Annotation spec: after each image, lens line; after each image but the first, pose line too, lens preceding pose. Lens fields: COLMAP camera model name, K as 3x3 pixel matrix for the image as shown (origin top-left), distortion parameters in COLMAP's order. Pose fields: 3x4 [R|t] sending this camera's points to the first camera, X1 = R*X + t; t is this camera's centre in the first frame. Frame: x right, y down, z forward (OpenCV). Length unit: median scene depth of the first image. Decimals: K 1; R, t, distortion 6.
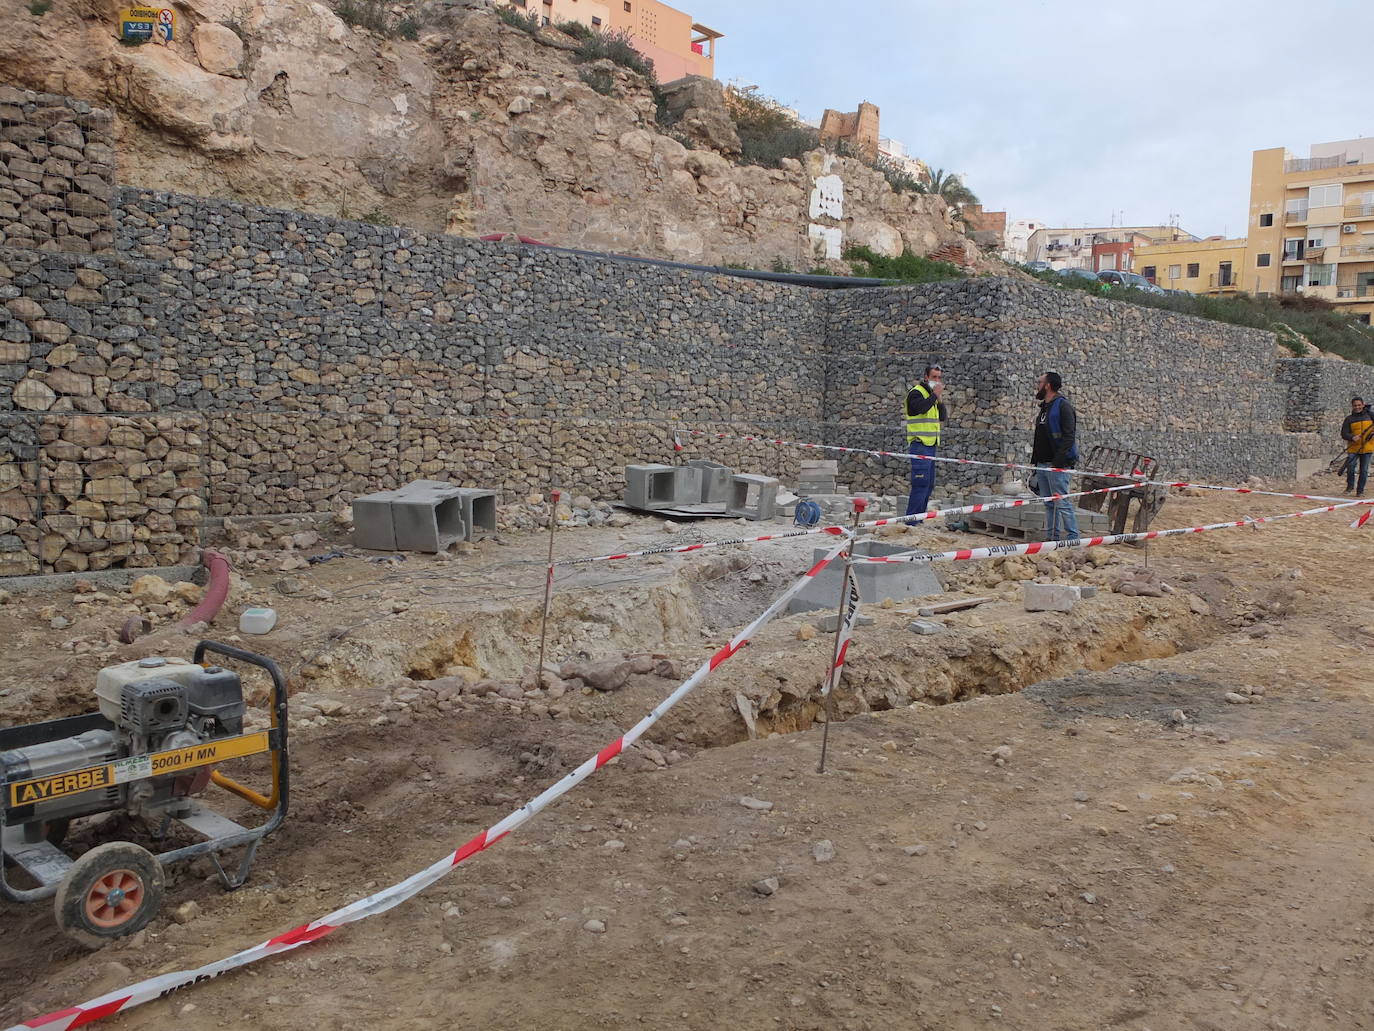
lens RADIAL K [[1064.9, 0, 686.6], [0, 1064.9, 504.8], [0, 0, 1]] dist [-0.066003, 0.035604]
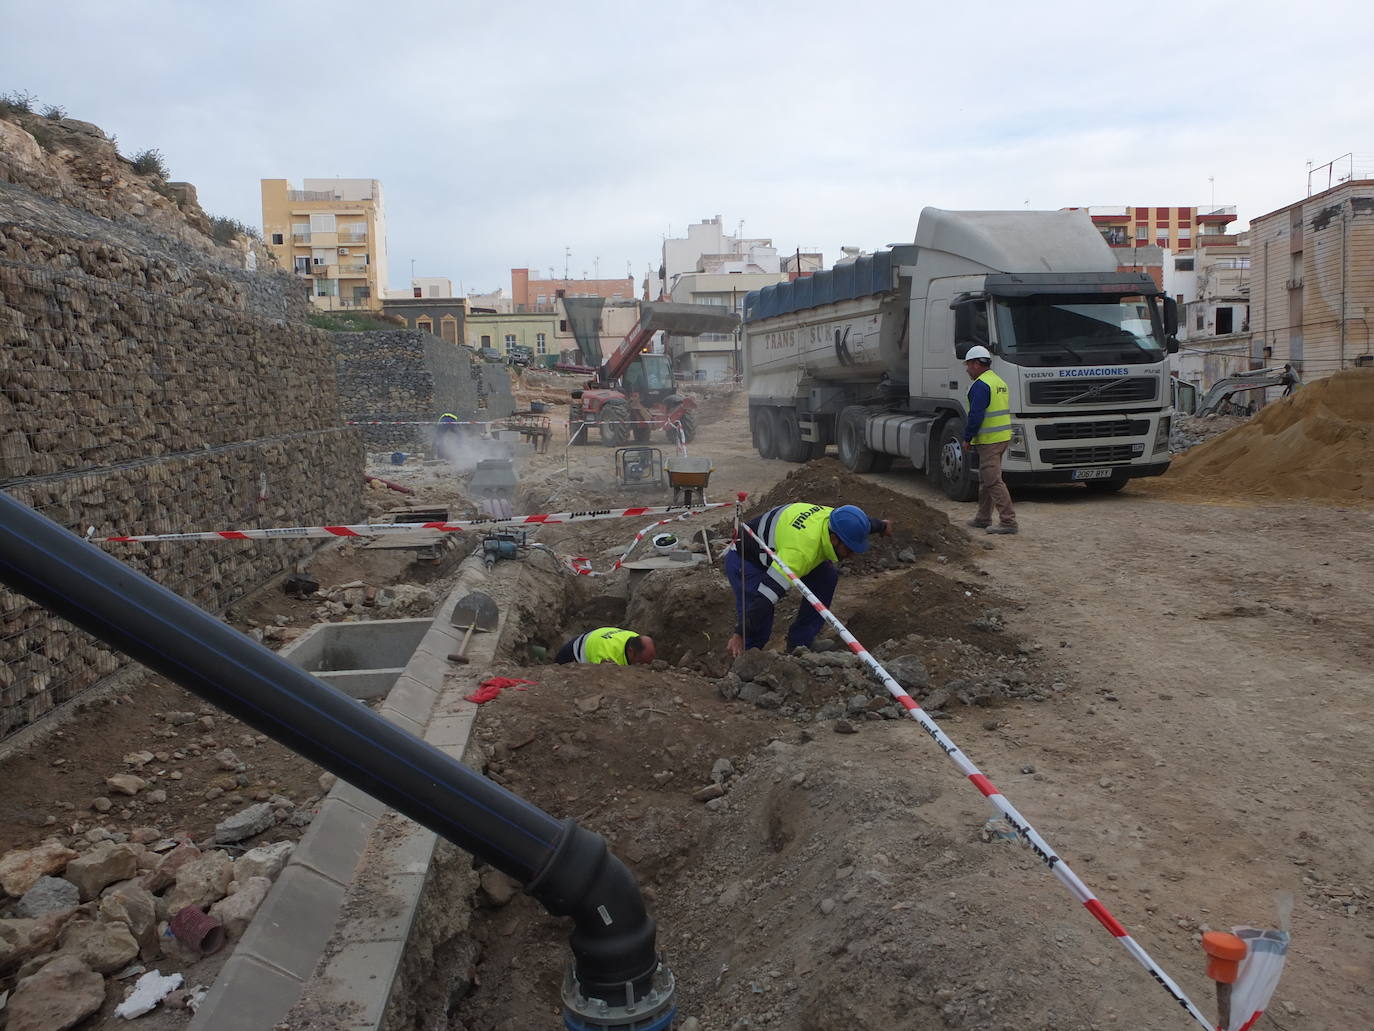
lens RADIAL K [[1064.9, 0, 686.6], [0, 1064.9, 504.8], [0, 0, 1]] dist [-0.066003, 0.035604]
pose [[0.598596, -0.119237, 0.792127, -0.766838], [0.114391, 0.991449, 0.062797, 0.021530], [-0.792842, 0.053022, 0.607117, -0.397742]]
